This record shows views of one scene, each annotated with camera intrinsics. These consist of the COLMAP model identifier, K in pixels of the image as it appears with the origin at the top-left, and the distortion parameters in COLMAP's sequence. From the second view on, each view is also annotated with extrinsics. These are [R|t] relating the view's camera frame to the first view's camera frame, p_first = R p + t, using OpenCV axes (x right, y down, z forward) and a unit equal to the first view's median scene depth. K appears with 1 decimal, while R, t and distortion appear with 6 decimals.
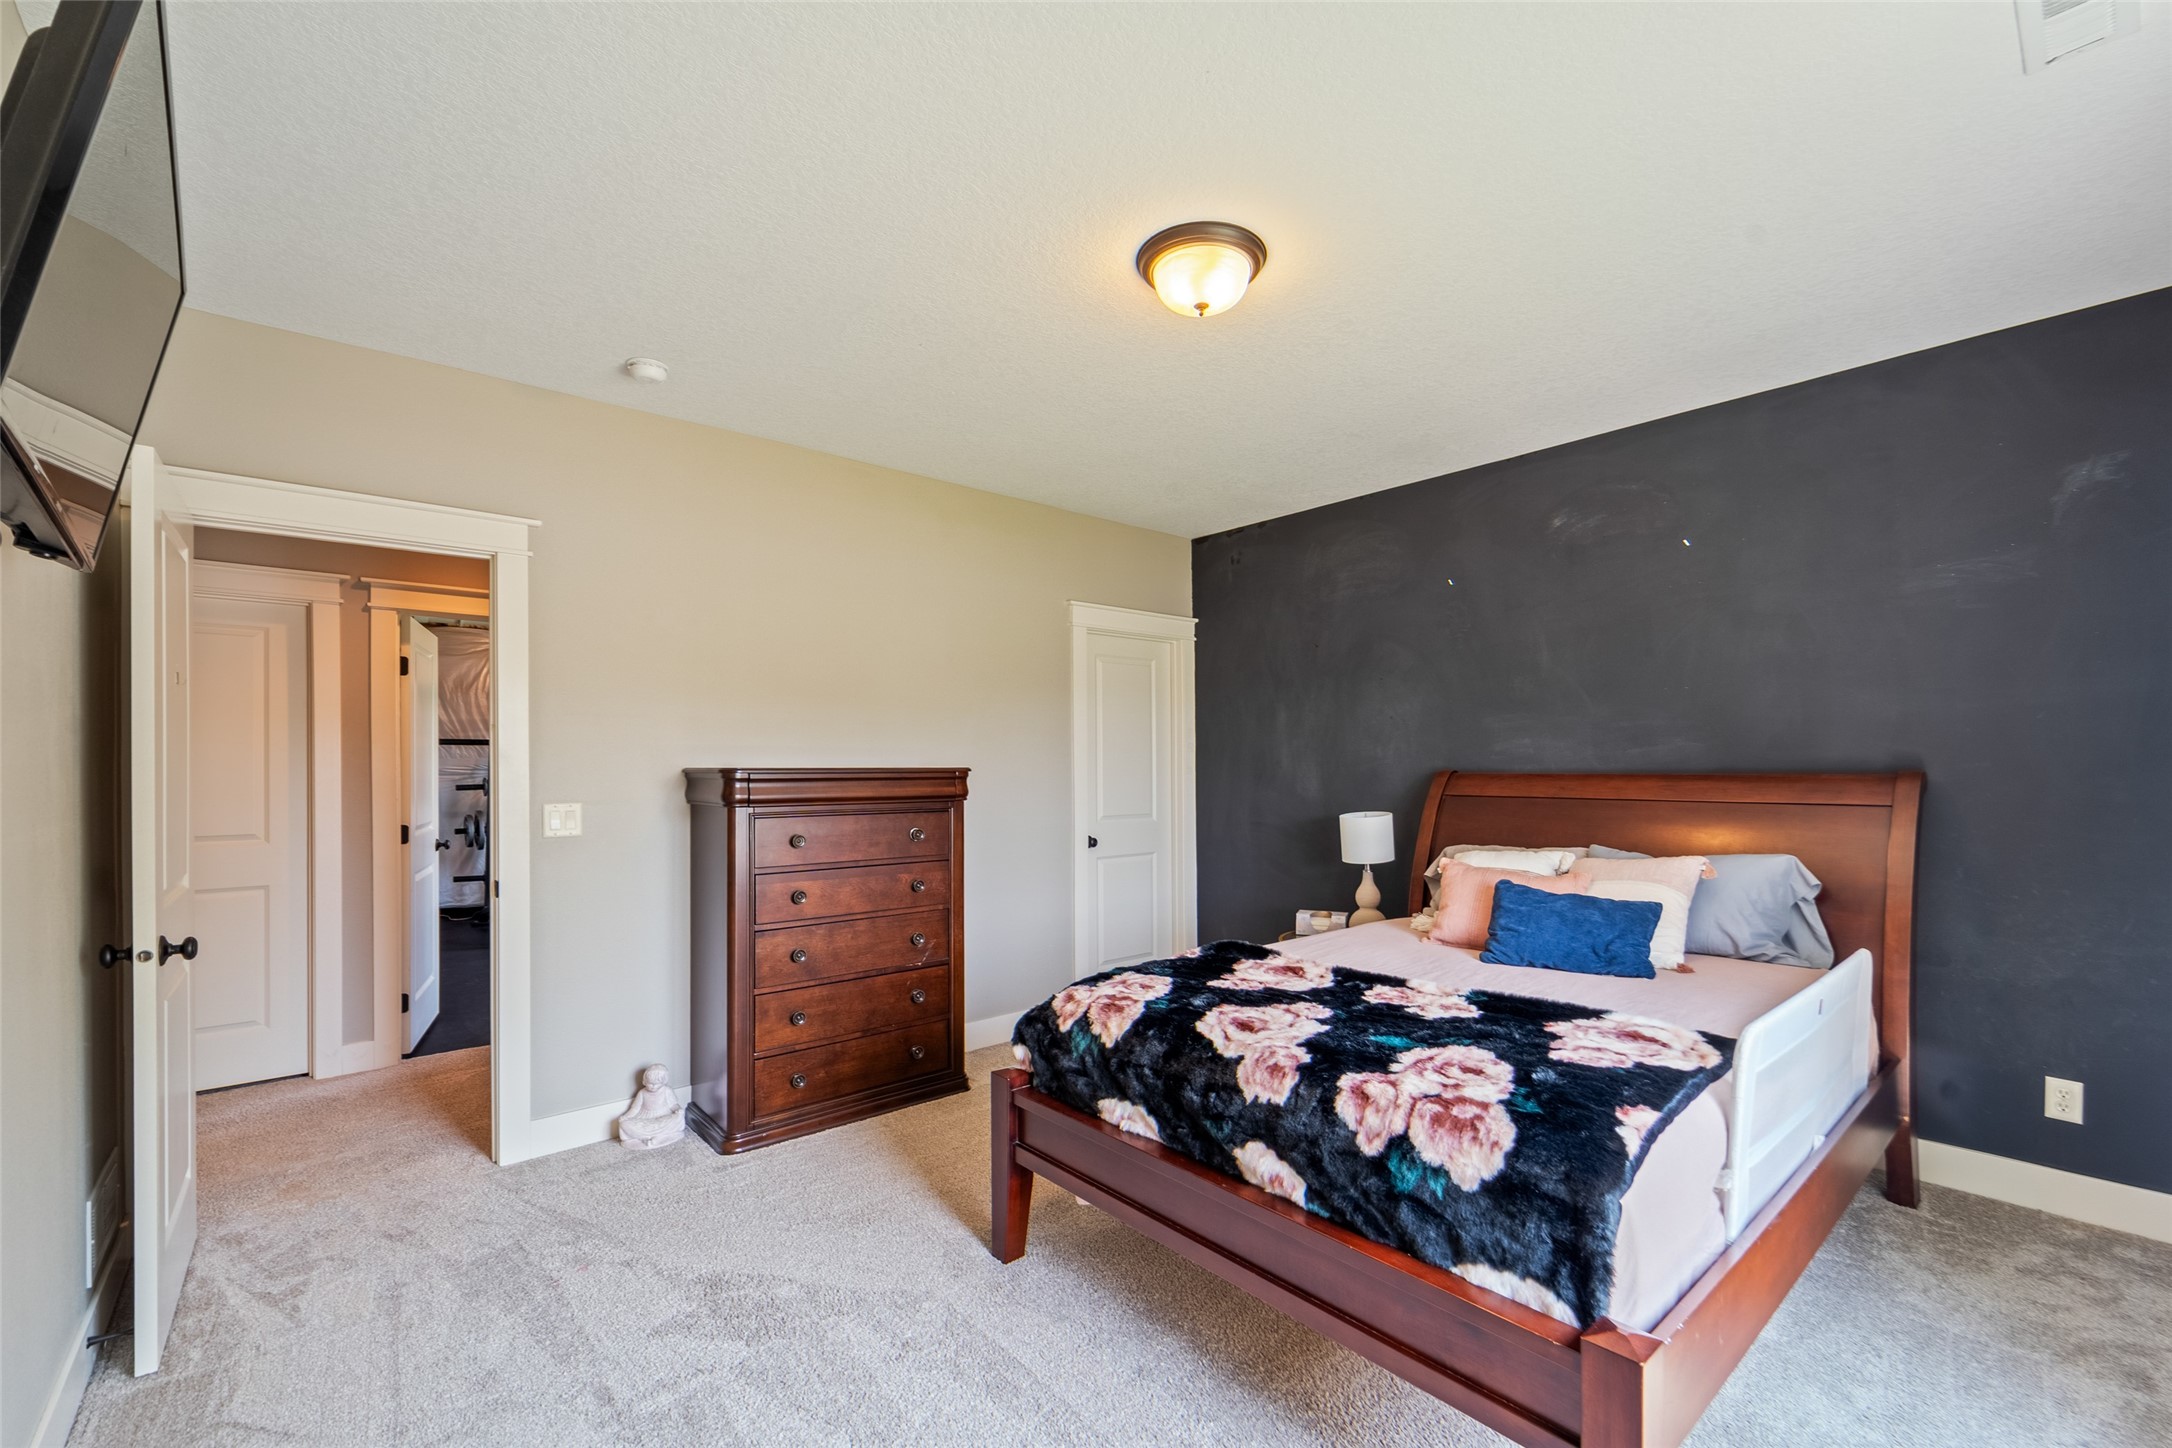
lens RADIAL K [[898.4, 0, 1094.6], [0, 898.4, 770.0], [0, 0, 1]] dist [-0.000328, -0.000108]
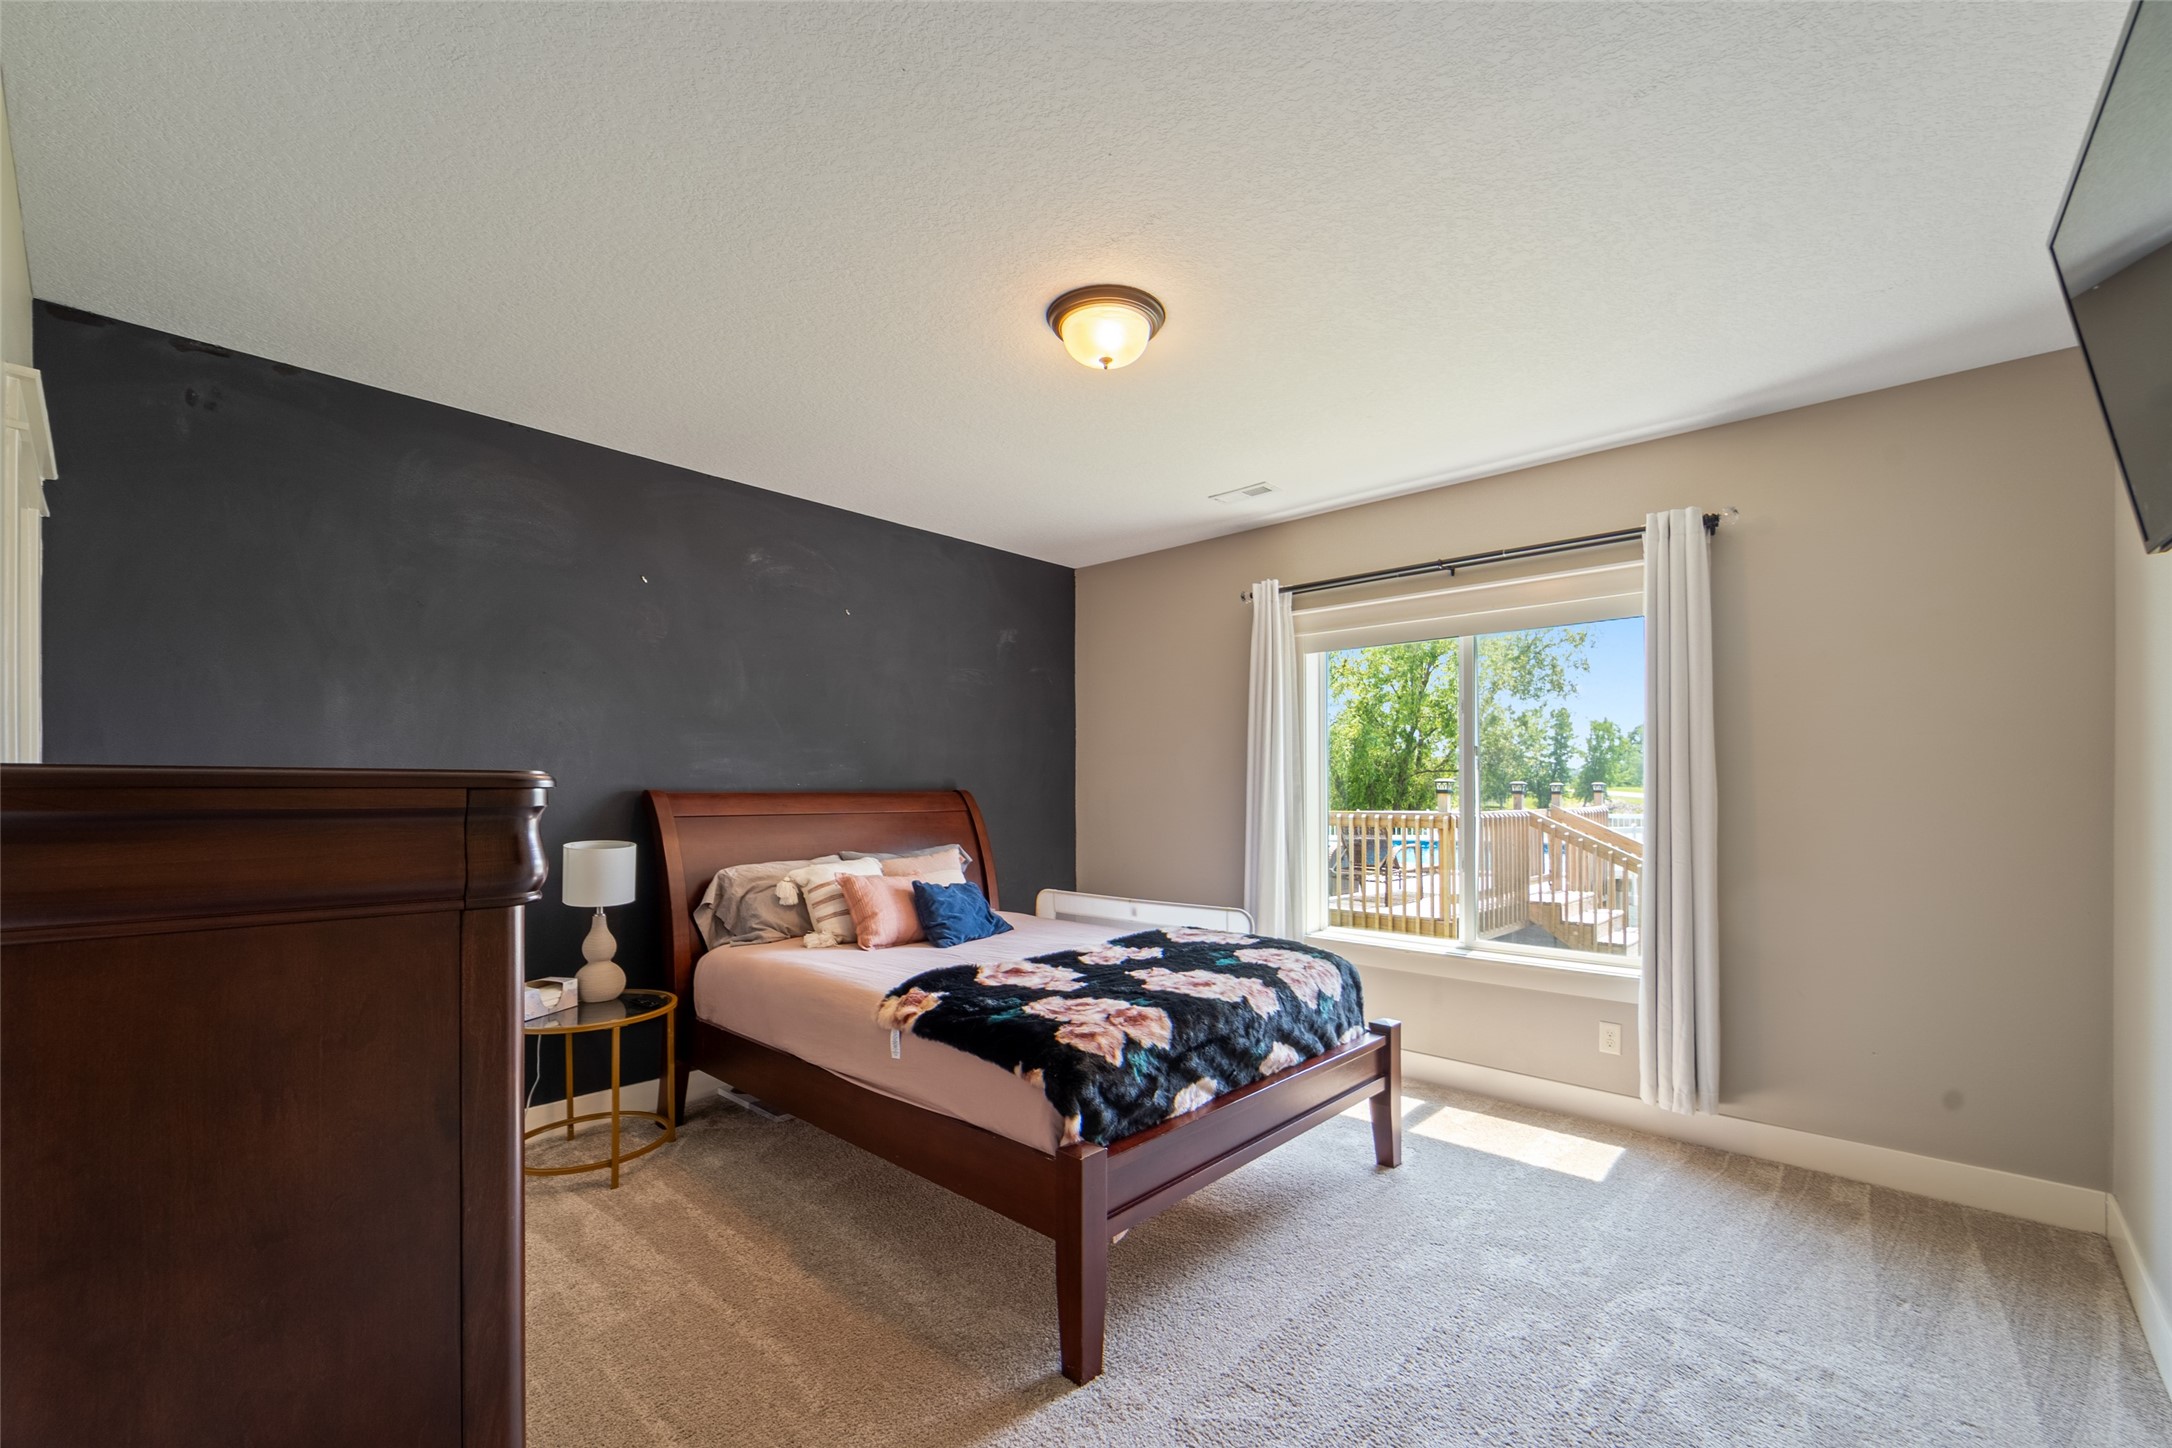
lens RADIAL K [[932.1, 0, 1092.7], [0, 932.1, 787.7], [0, 0, 1]] dist [0.001258, 0.000062]
pose [[-0.124022, 0.003843, 0.992272, -1.001840], [0.004071, 0.999986, -0.003364, 0.005711], [-0.992271, 0.003623, -0.124036, 1.157280]]
